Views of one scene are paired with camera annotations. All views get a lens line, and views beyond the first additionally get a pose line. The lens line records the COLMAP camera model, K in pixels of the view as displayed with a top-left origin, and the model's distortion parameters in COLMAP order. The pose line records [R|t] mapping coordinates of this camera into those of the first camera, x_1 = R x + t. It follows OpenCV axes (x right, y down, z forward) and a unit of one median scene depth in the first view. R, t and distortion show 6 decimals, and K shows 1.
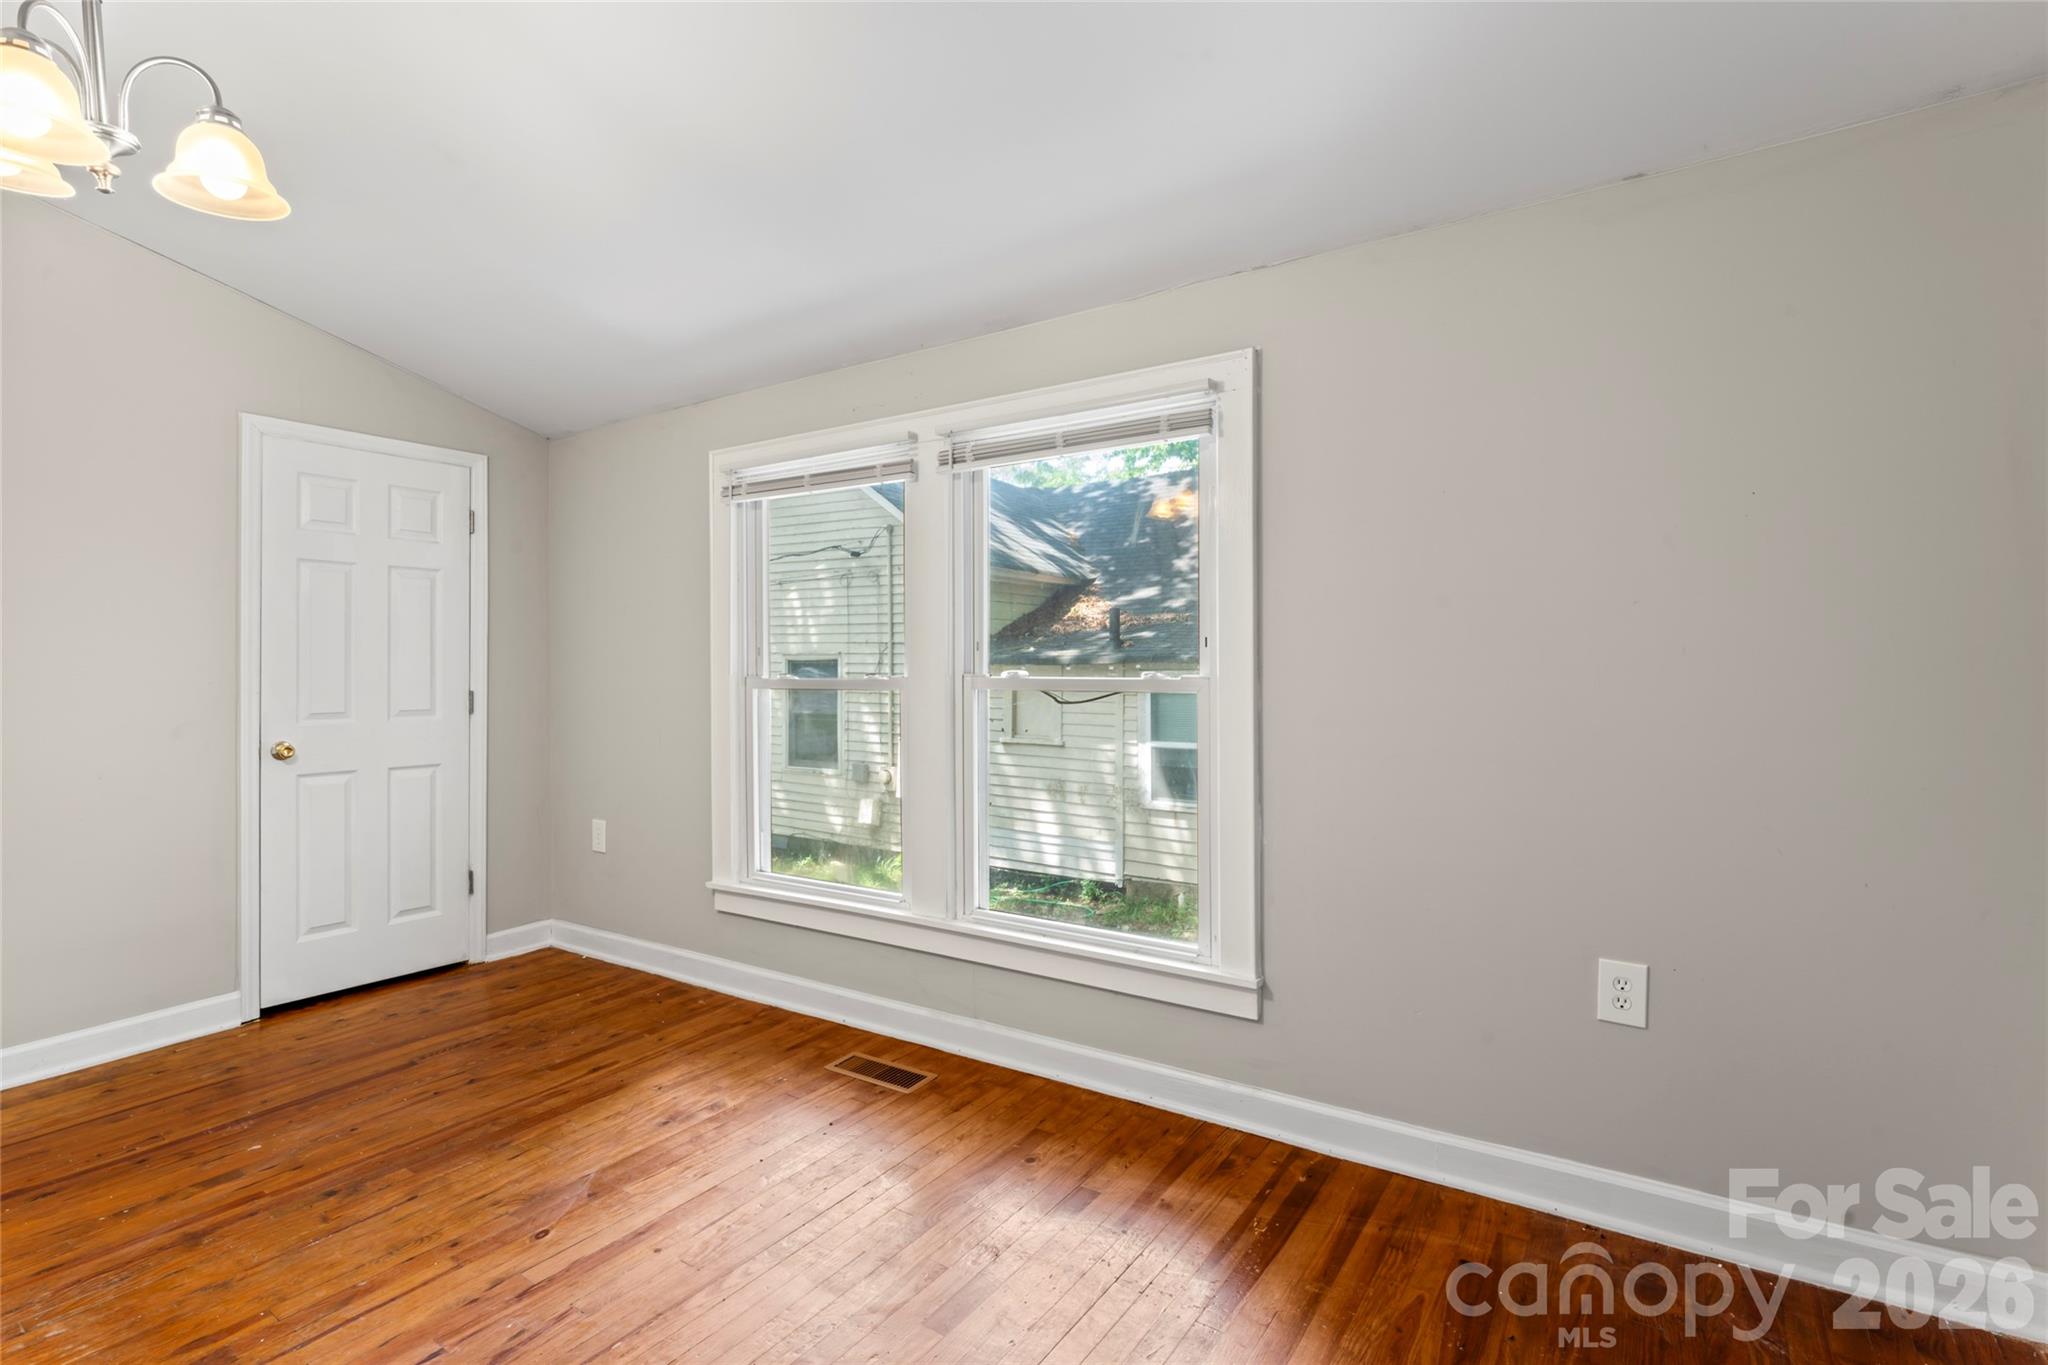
lens RADIAL K [[962.5, 0, 1020.8], [0, 962.5, 673.5], [0, 0, 1]] dist [-0.001661, -0.000814]
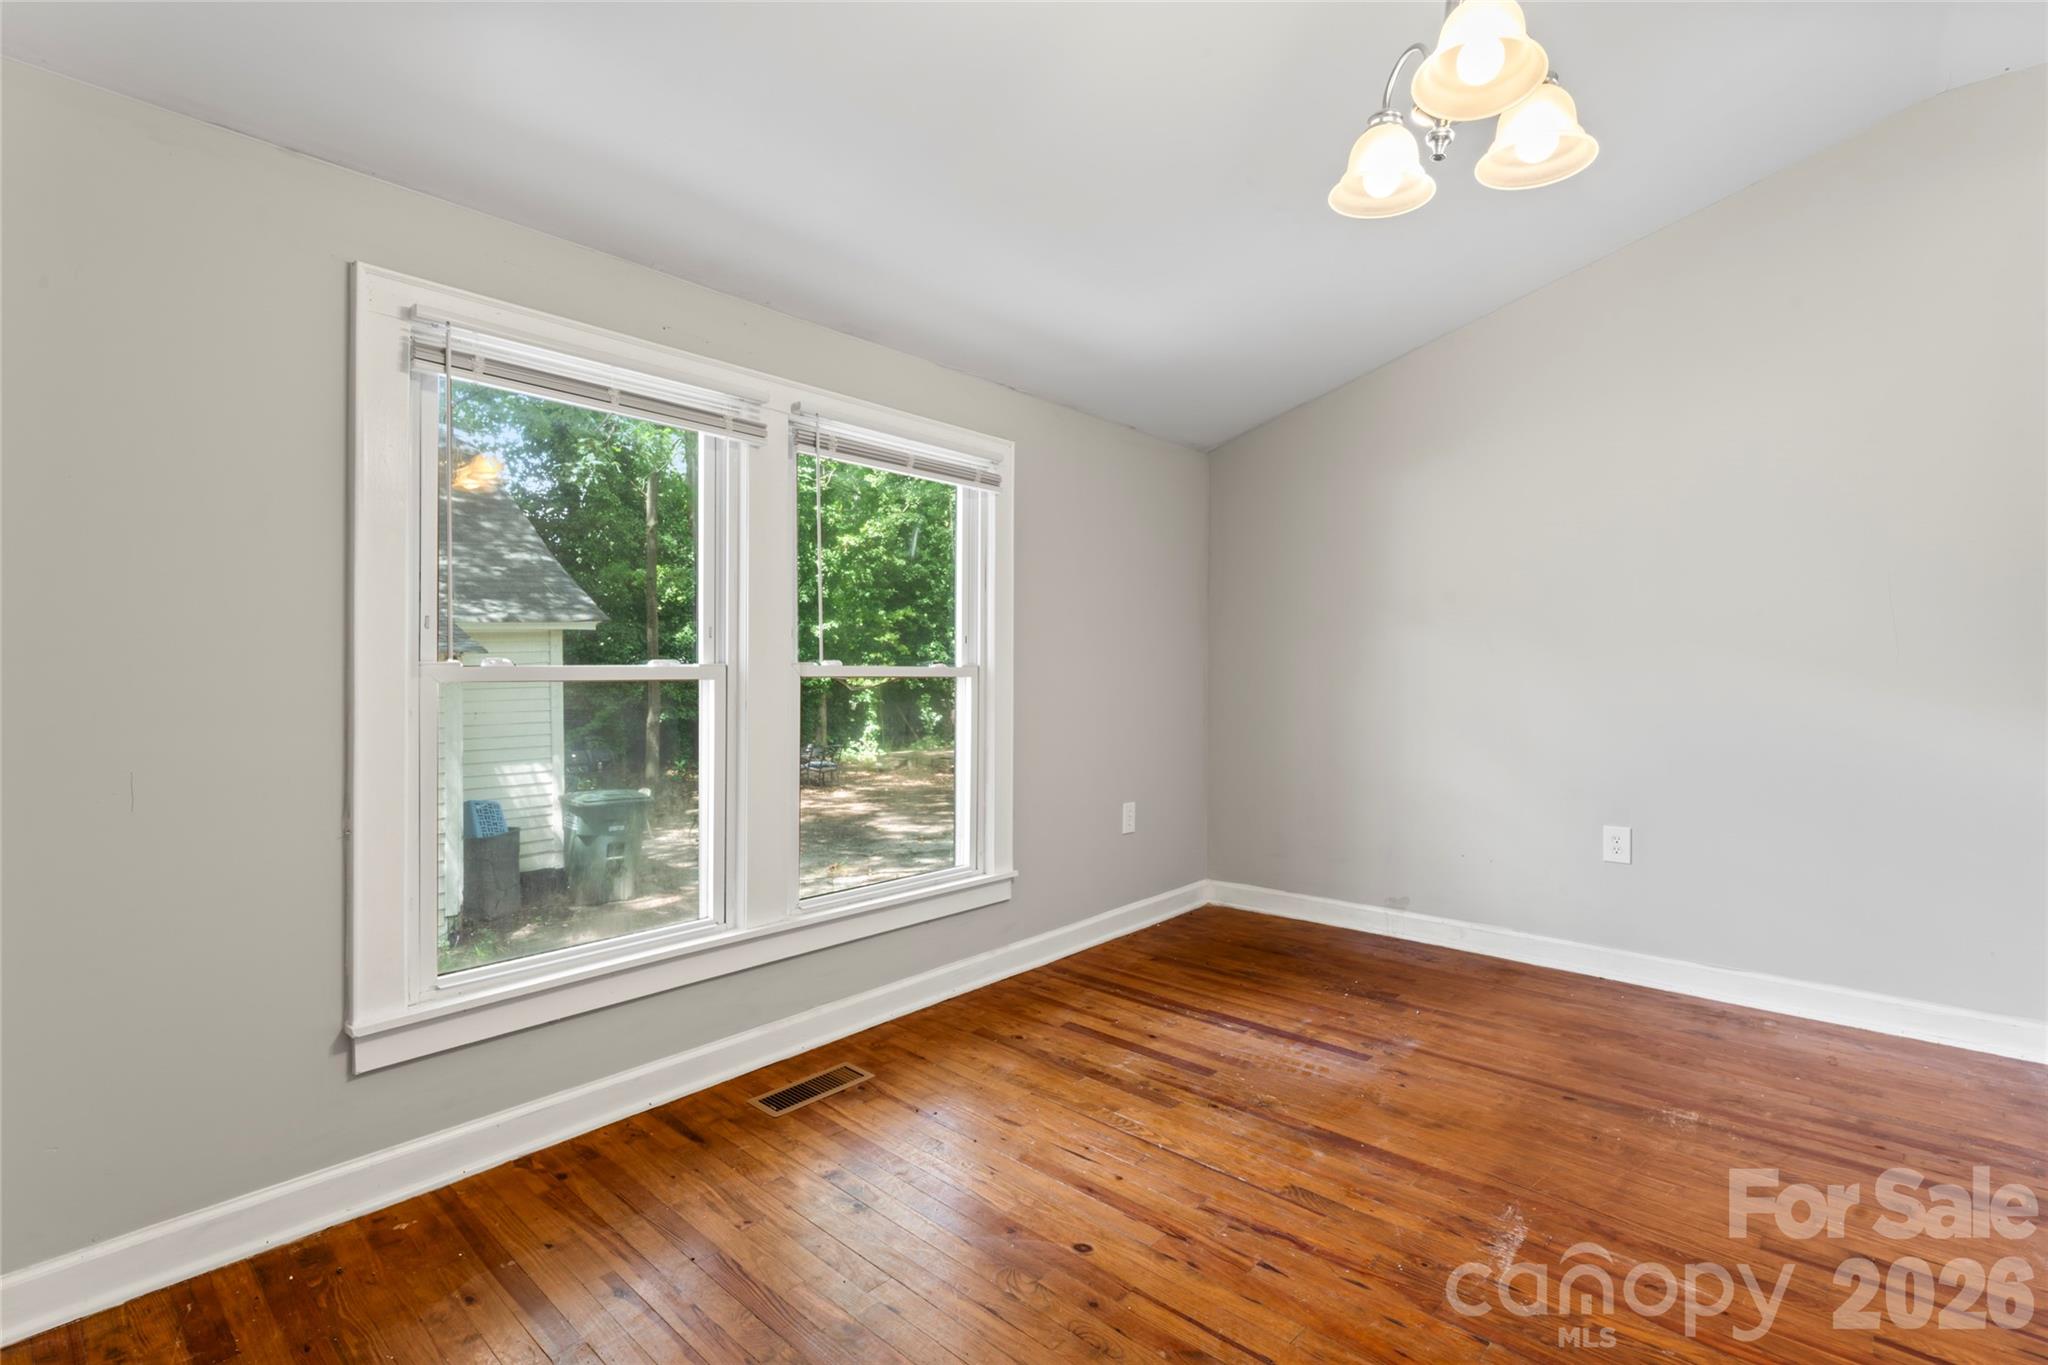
lens RADIAL K [[964.9, 0, 1031.3], [0, 964.9, 685.2], [0, 0, 1]] dist [-0.001039, 0.000010]
pose [[0.121388, -0.011187, 0.992542, -1.048292], [0.003122, 0.999936, 0.010889, 0.014861], [-0.992600, 0.001777, 0.121415, 0.681131]]
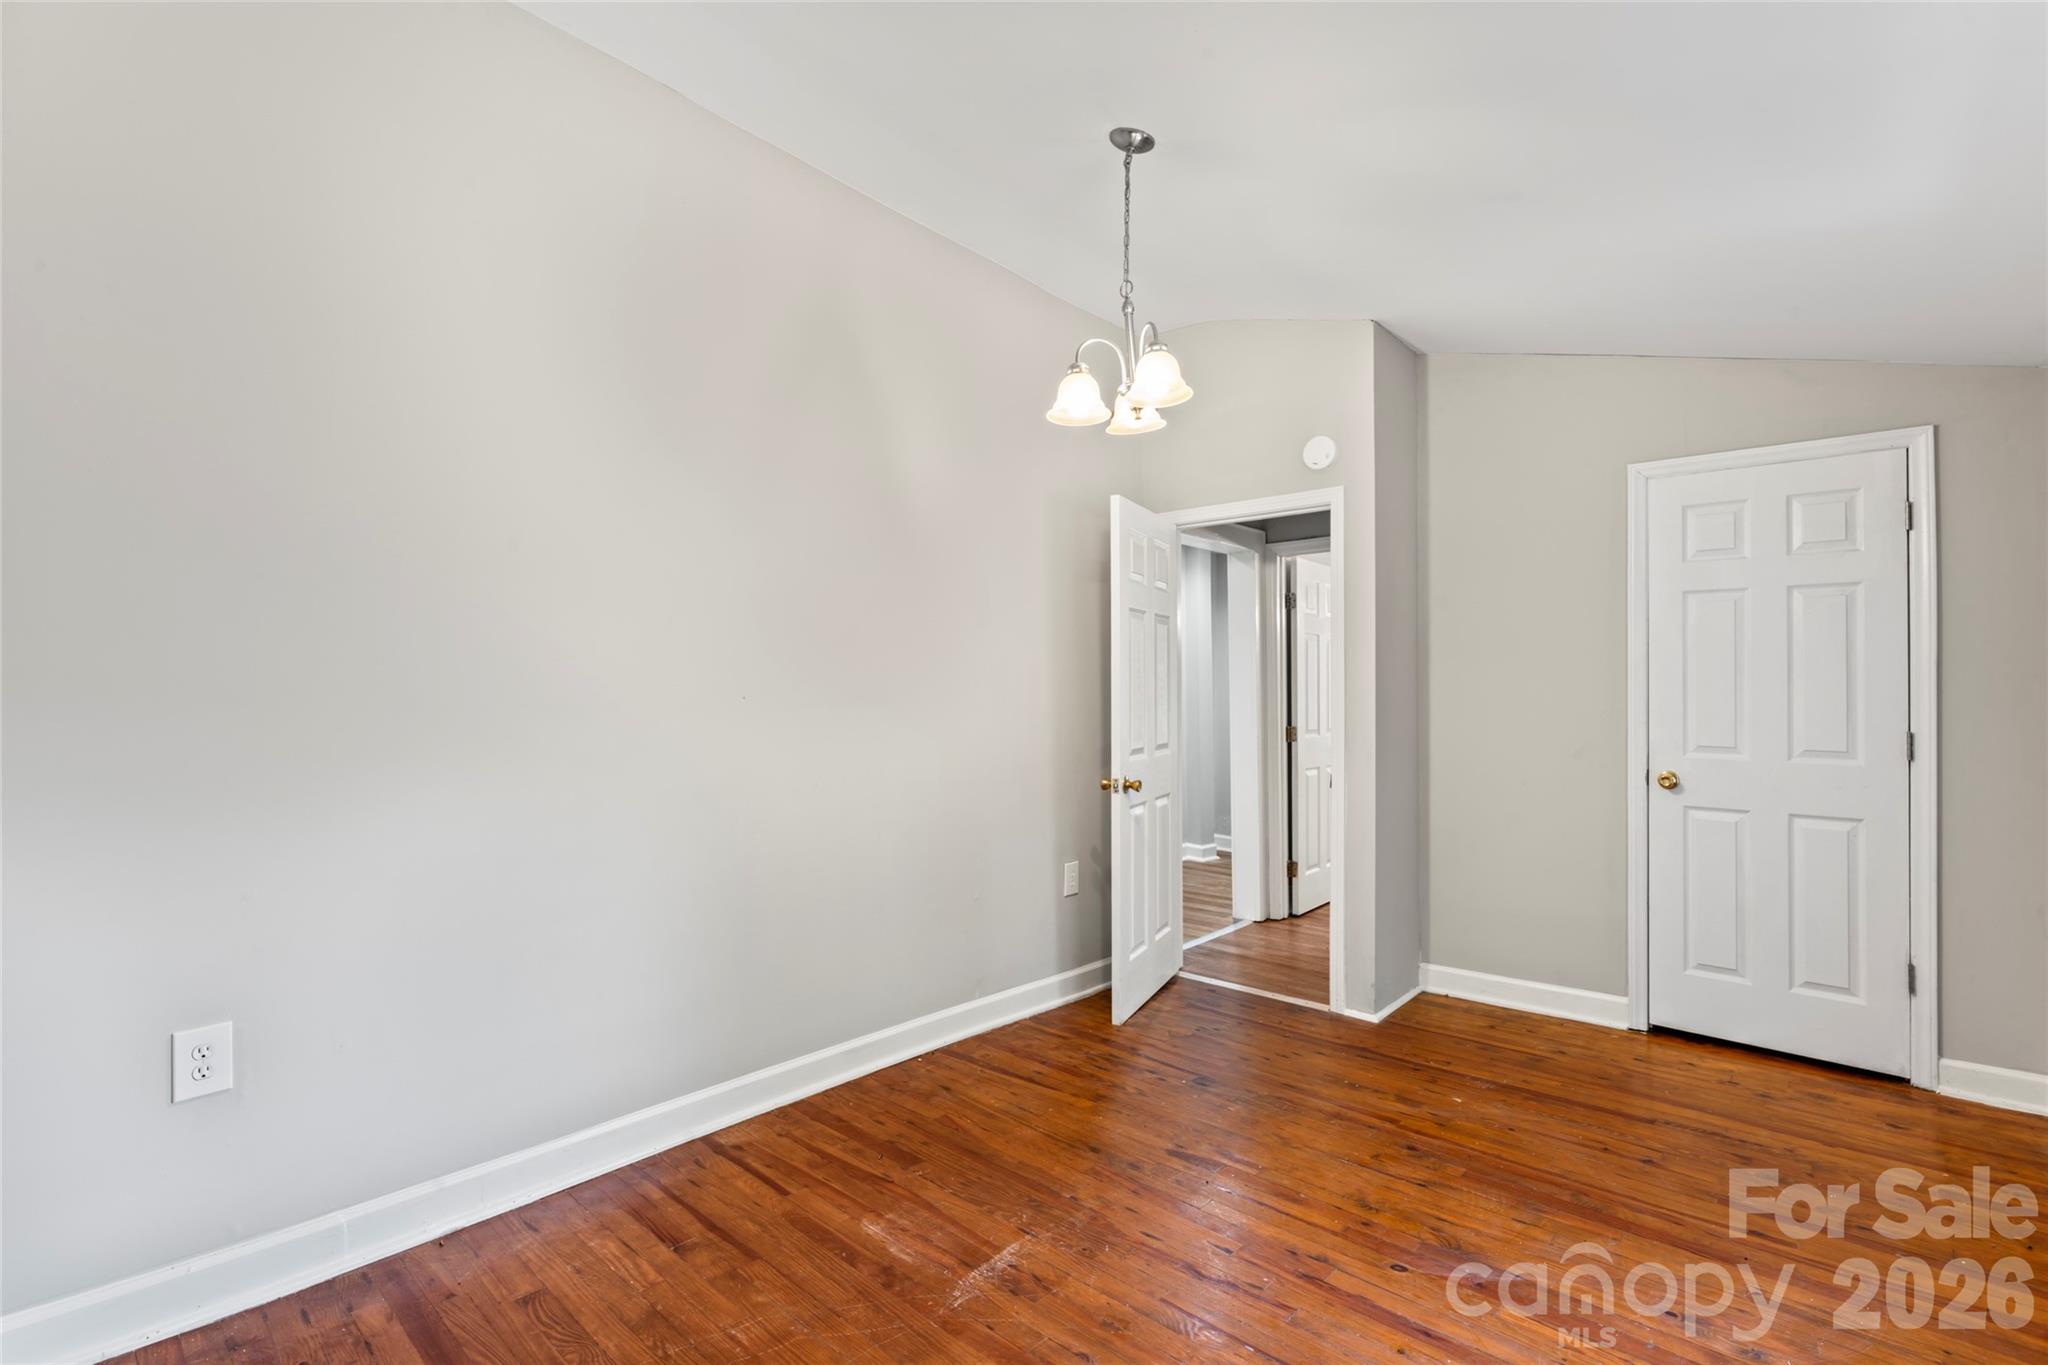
lens RADIAL K [[937.4, 0, 1020.4], [0, 937.4, 681.5], [0, 0, 1]] dist [0.000711, -0.000568]
pose [[-0.136531, -0.009224, -0.990593, 0.382910], [-0.014633, 0.999866, -0.007293, -0.009251], [0.990528, 0.013499, -0.136647, 0.536209]]
